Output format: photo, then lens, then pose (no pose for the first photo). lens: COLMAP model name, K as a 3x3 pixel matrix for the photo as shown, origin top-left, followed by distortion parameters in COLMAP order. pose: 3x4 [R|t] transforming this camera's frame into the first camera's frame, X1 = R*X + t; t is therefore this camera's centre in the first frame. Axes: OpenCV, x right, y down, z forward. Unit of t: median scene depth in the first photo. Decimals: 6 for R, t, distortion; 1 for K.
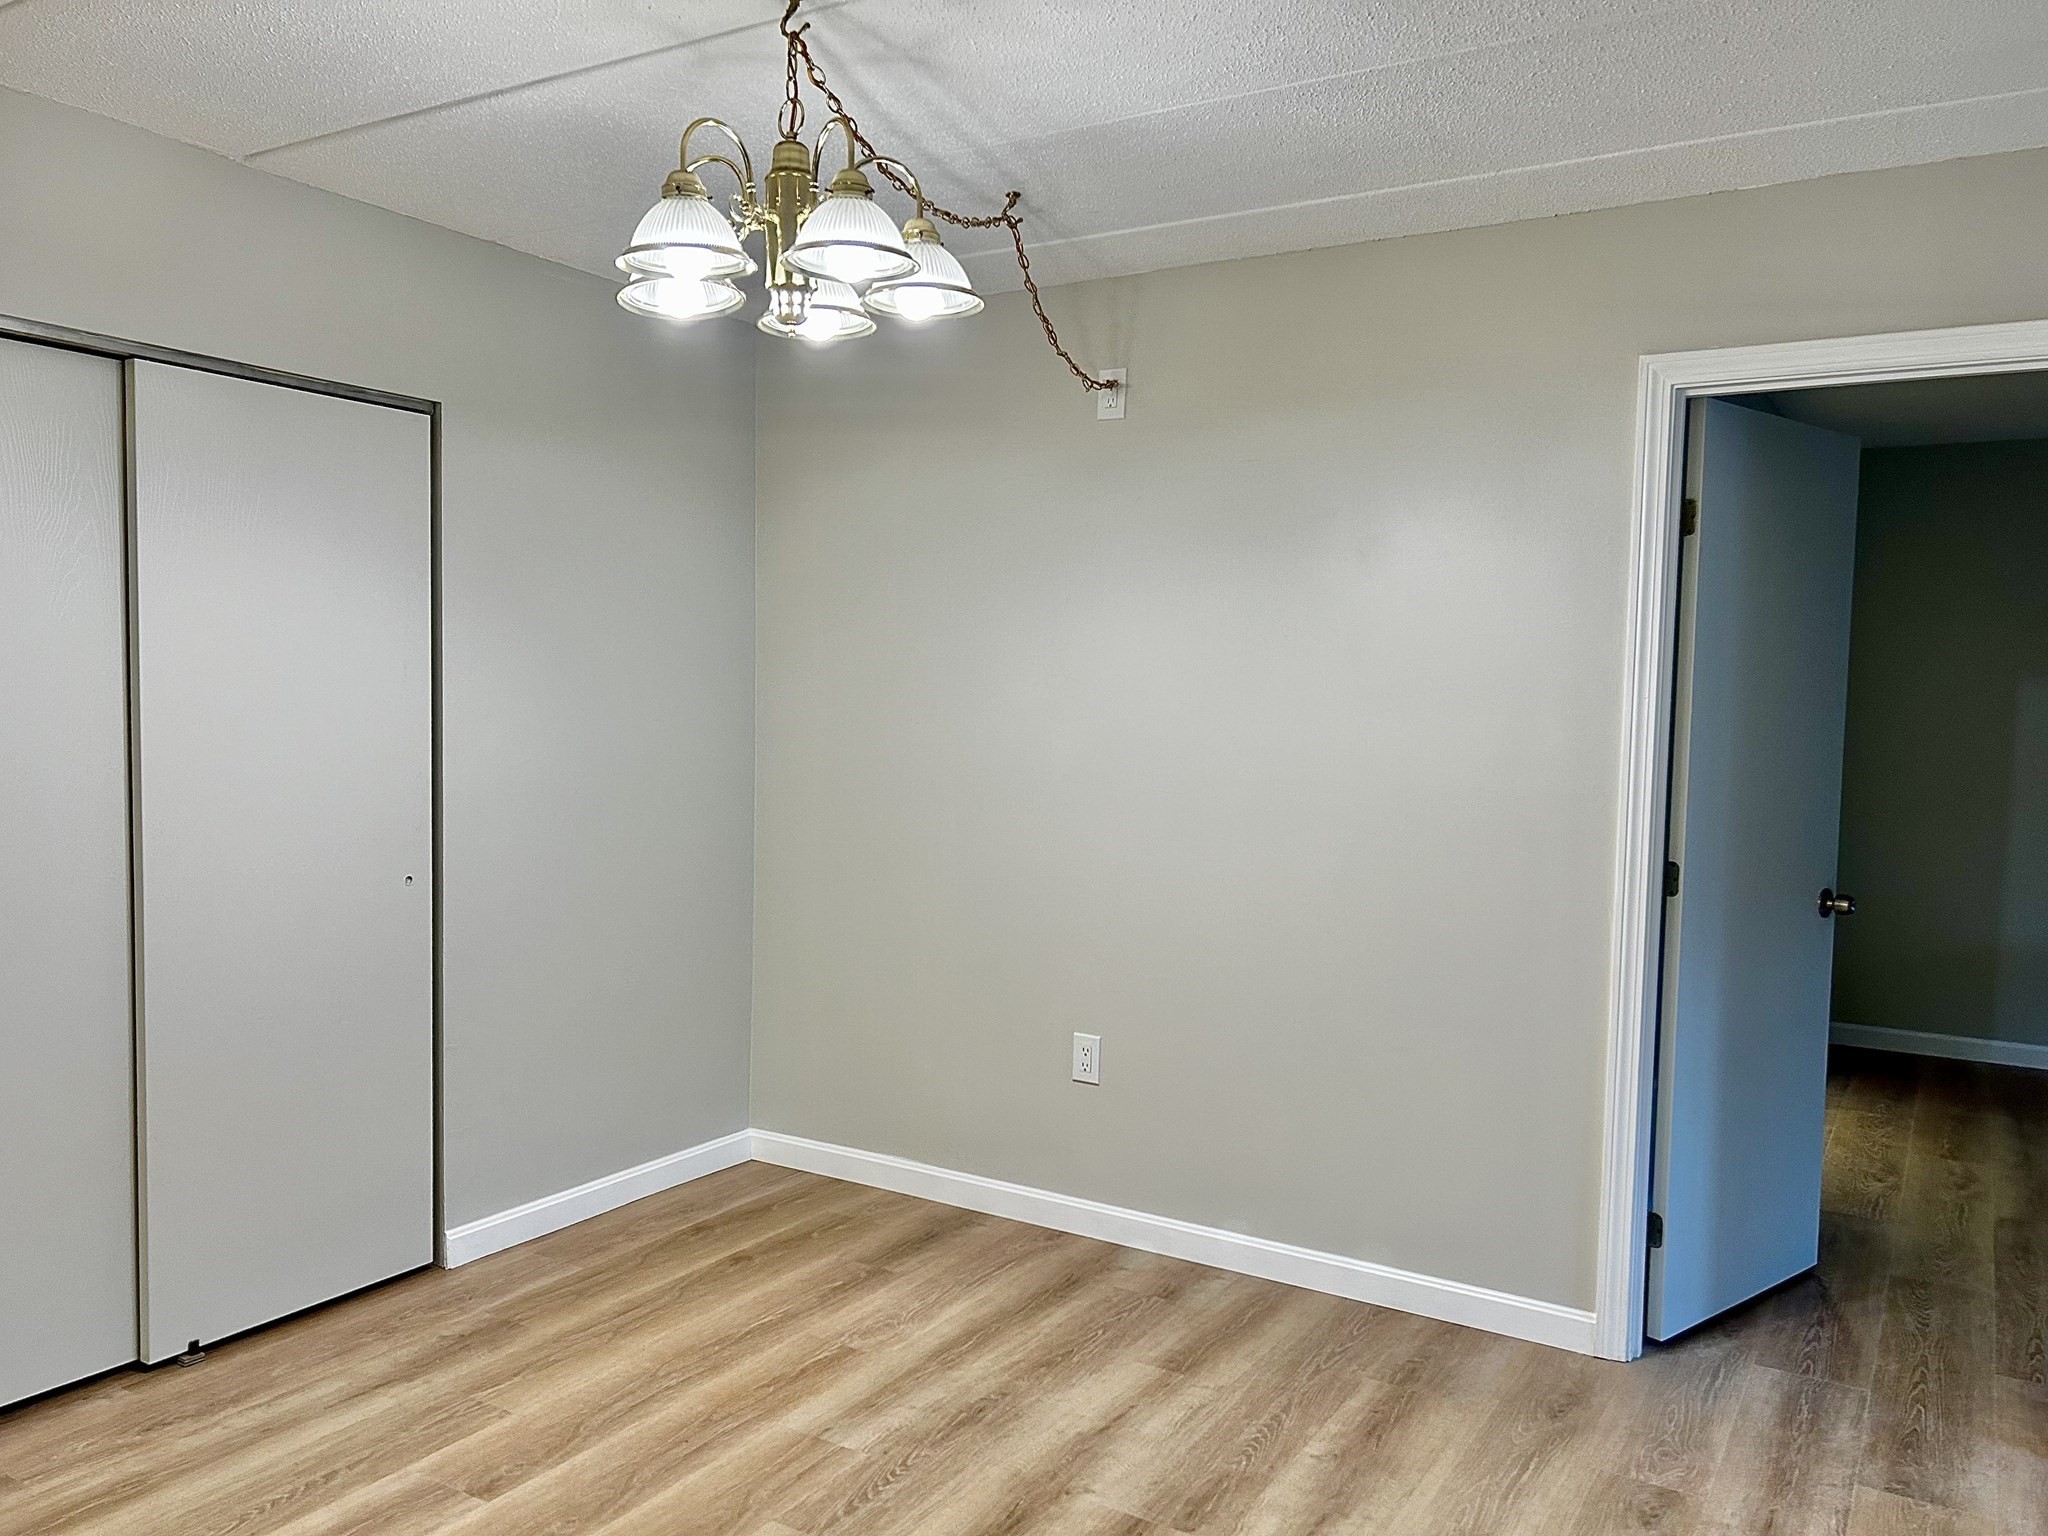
lens RADIAL K [[1488.5, 0, 1024.0], [0, 1488.5, 768.0], [0, 0, 1]] dist [0.005894, 0.000573]
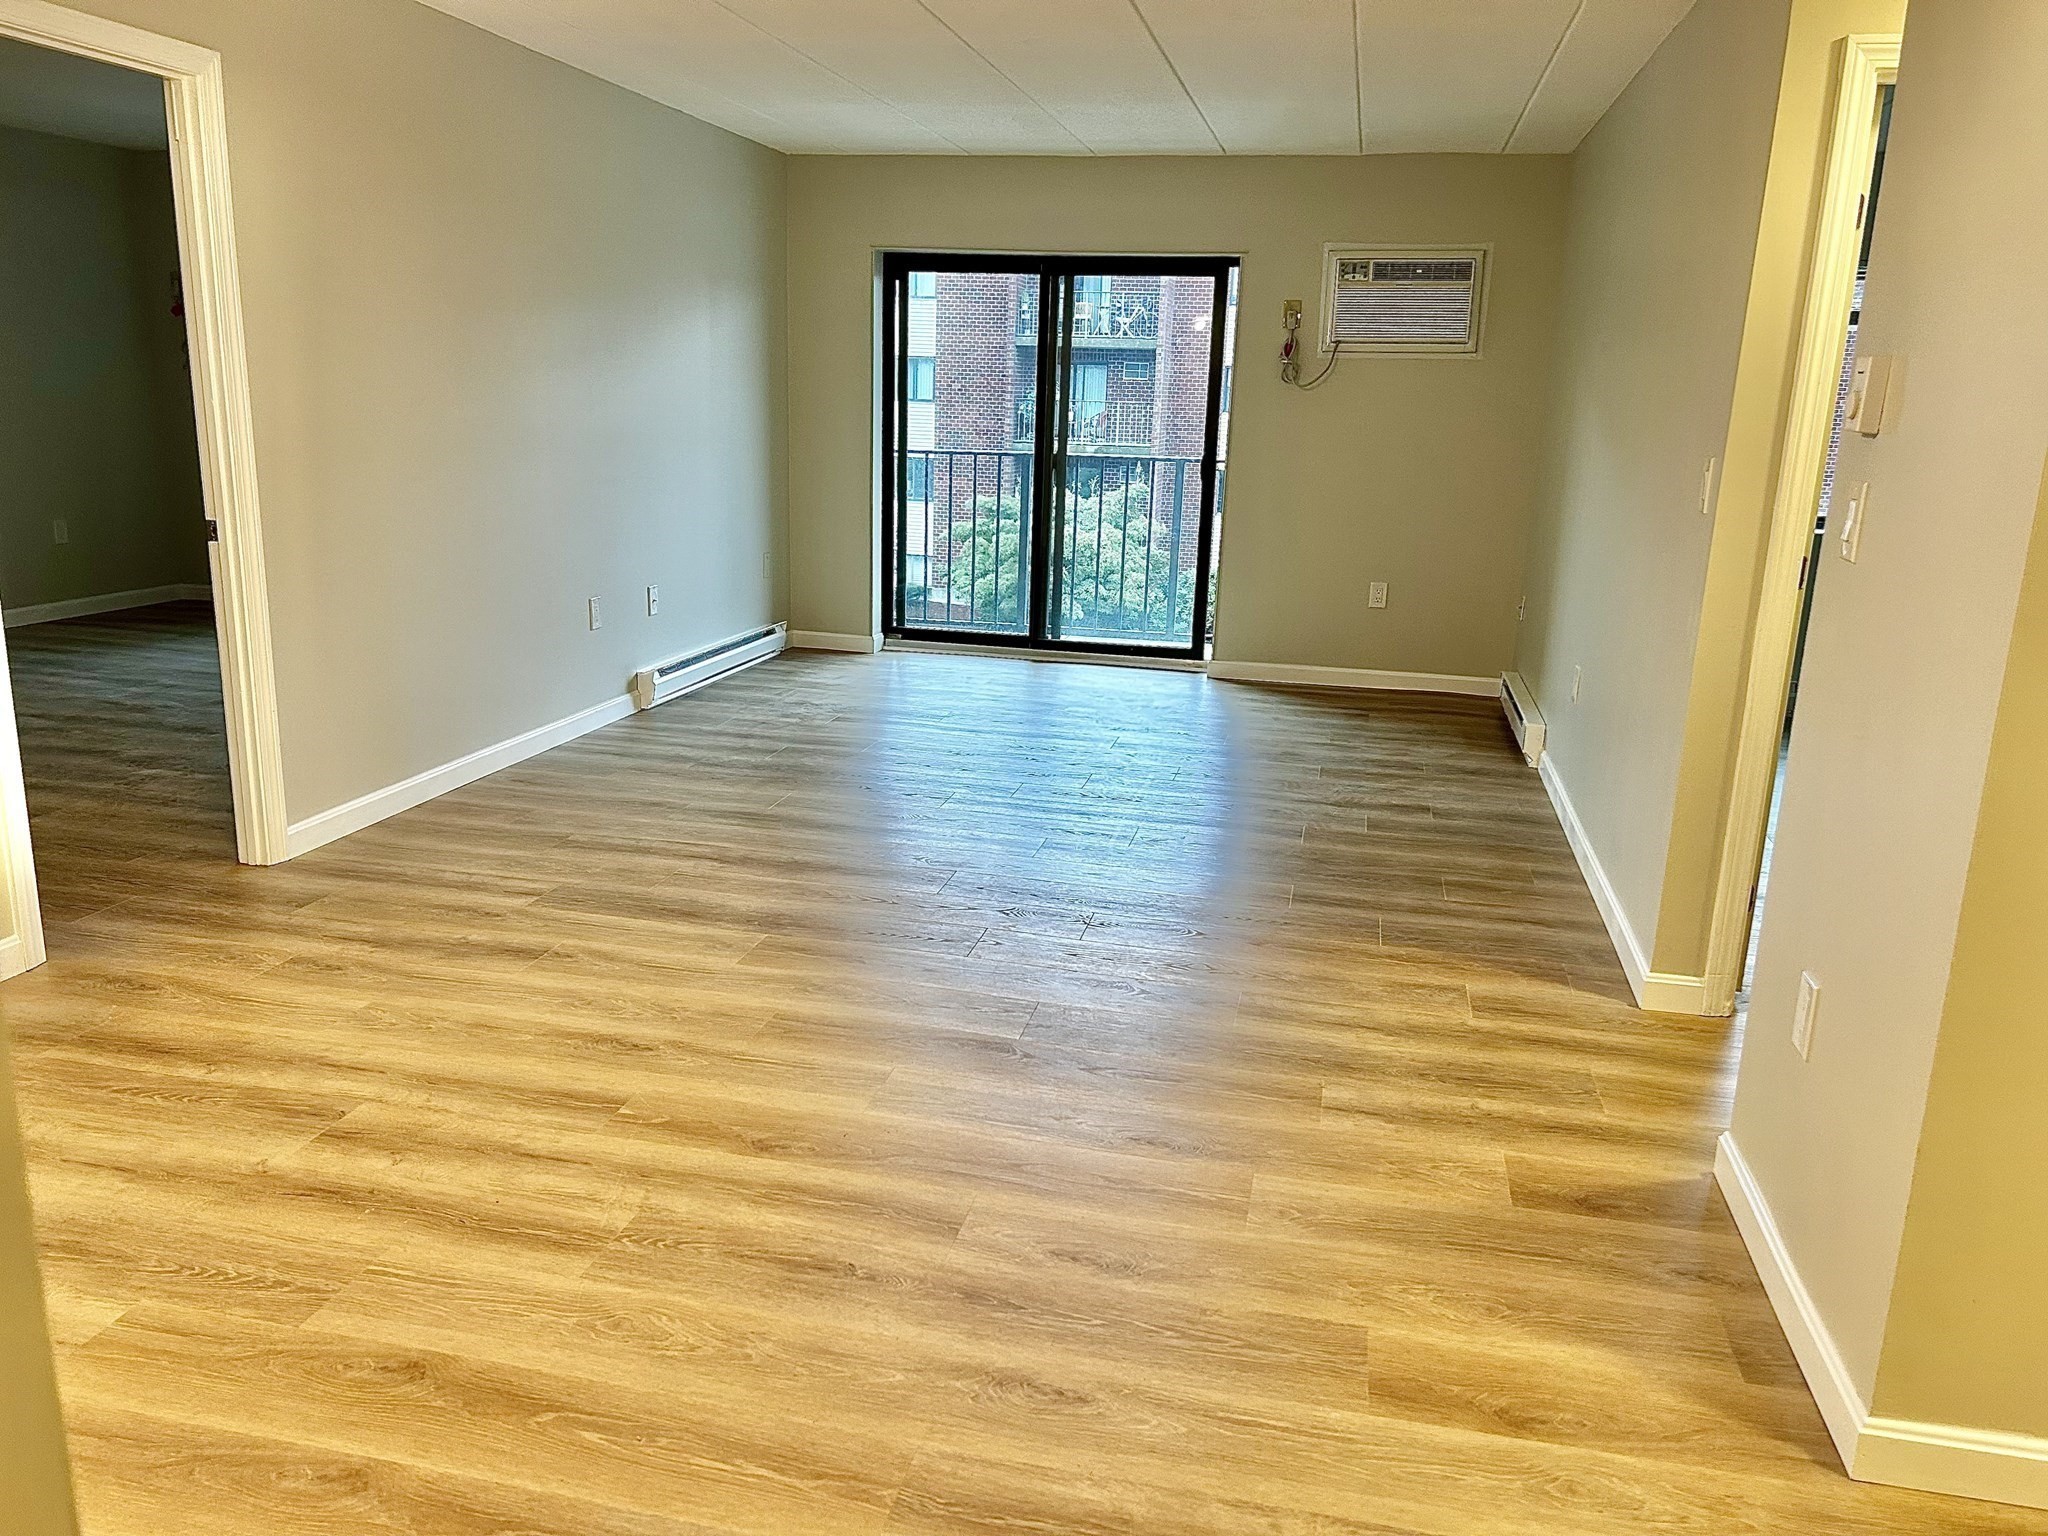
lens RADIAL K [[1560.9, 0, 1024.0], [0, 1560.9, 768.0], [0, 0, 1]] dist [0.043885, 0.000202]
pose [[-0.314666, -0.263650, 0.911852, -0.890679], [-0.002989, 0.960921, 0.276806, -0.060582], [-0.949198, 0.084376, -0.303157, 0.706693]]
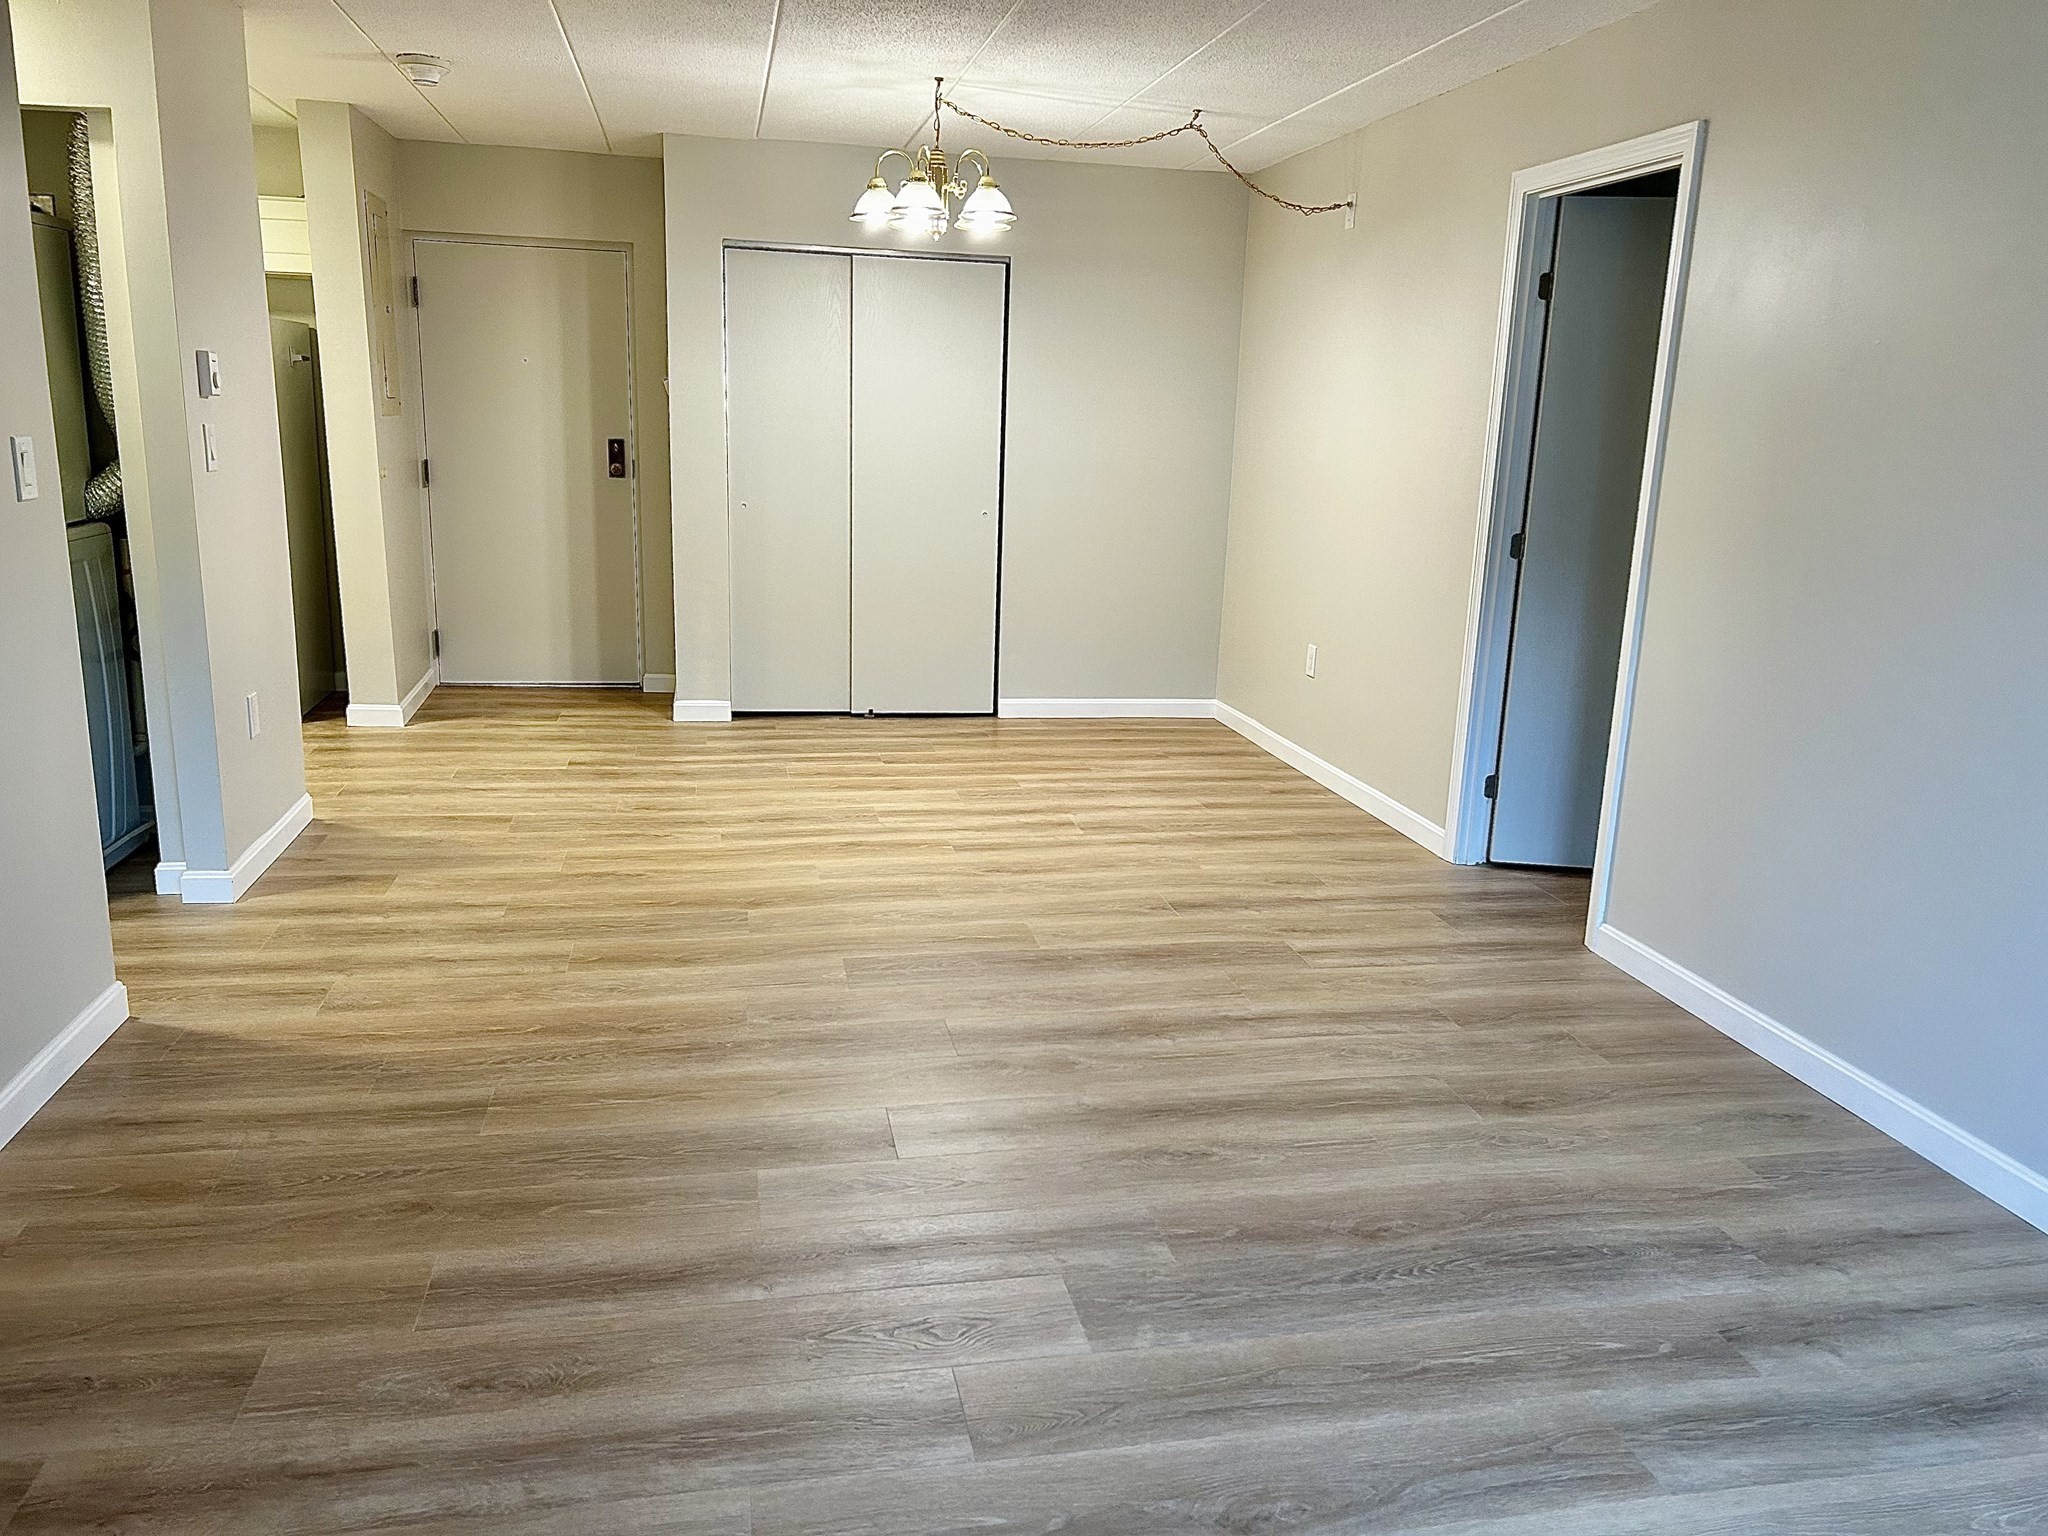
lens RADIAL K [[1531.1, 0, 1024.0], [0, 1531.1, 768.0], [0, 0, 1]] dist [-0.002237, -0.004798]
pose [[0.669741, 0.165172, -0.723992, 1.301120], [-0.051050, 0.982884, 0.177011, 0.050734], [0.740838, -0.081592, 0.666710, -0.378285]]
